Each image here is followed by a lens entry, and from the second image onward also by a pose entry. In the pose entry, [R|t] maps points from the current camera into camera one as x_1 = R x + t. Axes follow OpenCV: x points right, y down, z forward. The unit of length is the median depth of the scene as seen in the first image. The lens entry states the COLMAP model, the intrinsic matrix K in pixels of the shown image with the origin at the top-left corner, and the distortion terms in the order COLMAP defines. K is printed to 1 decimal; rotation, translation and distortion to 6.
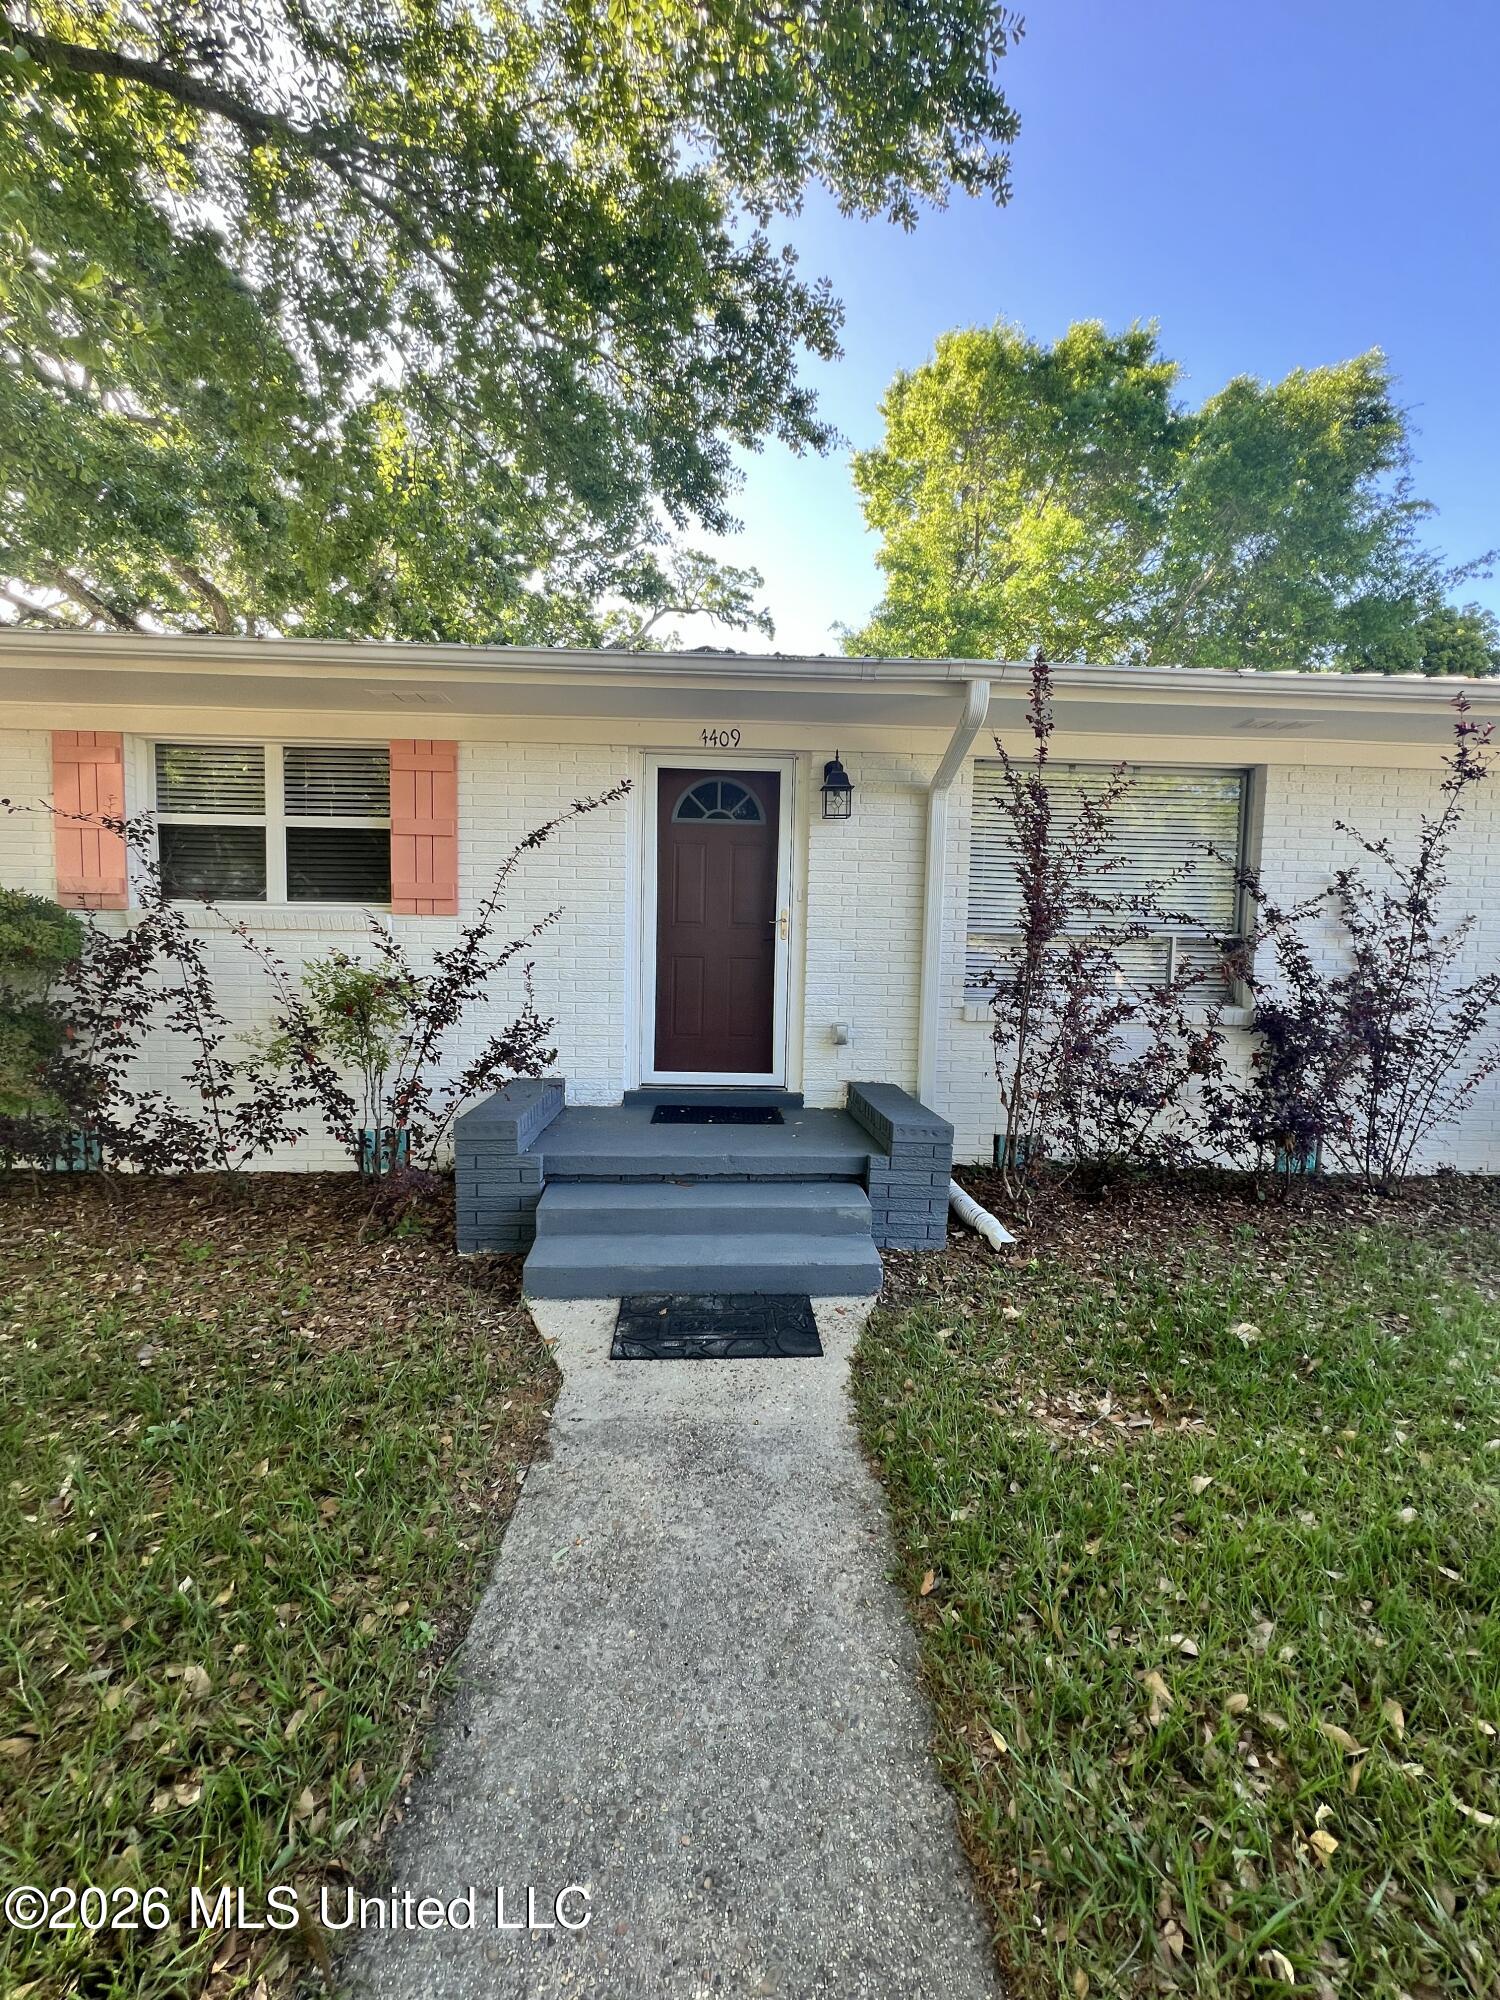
lens RADIAL K [[788.5, 0, 746.4], [0, 788.5, 999.3], [0, 0, 1]] dist [-0.005803, 0.000029]
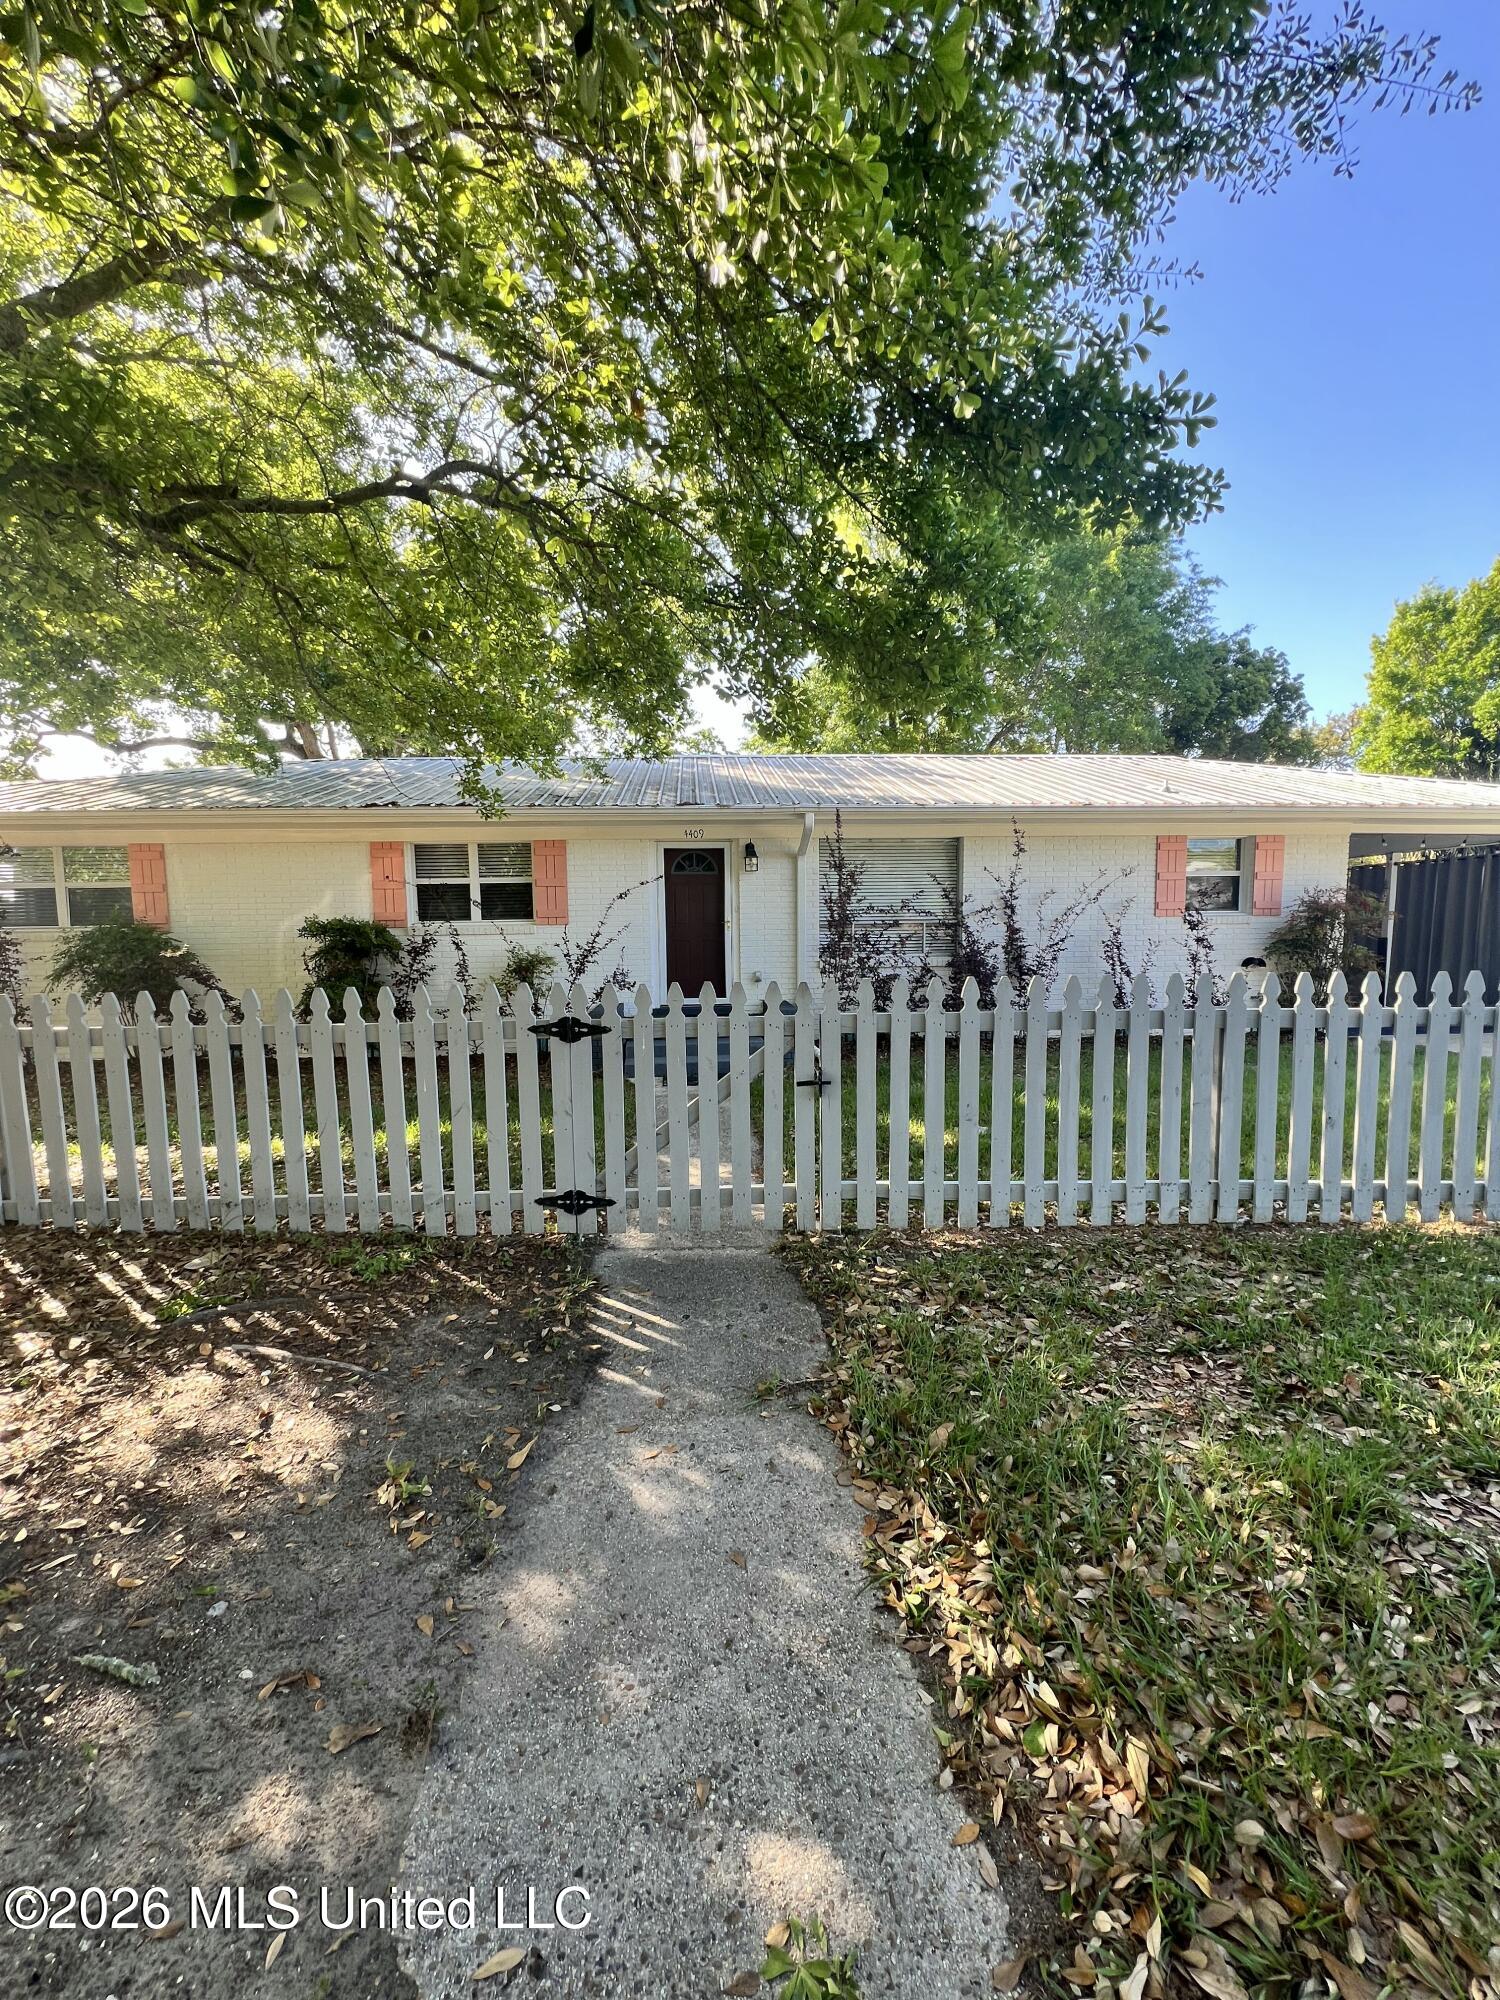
lens RADIAL K [[788.5, 0, 746.4], [0, 788.5, 999.3], [0, 0, 1]] dist [-0.005803, 0.000029]
pose [[0.998466, -0.037043, 0.041164, 0.003495], [0.036420, 0.999212, 0.015785, 0.070837], [-0.041716, -0.014261, 0.999028, -1.058123]]
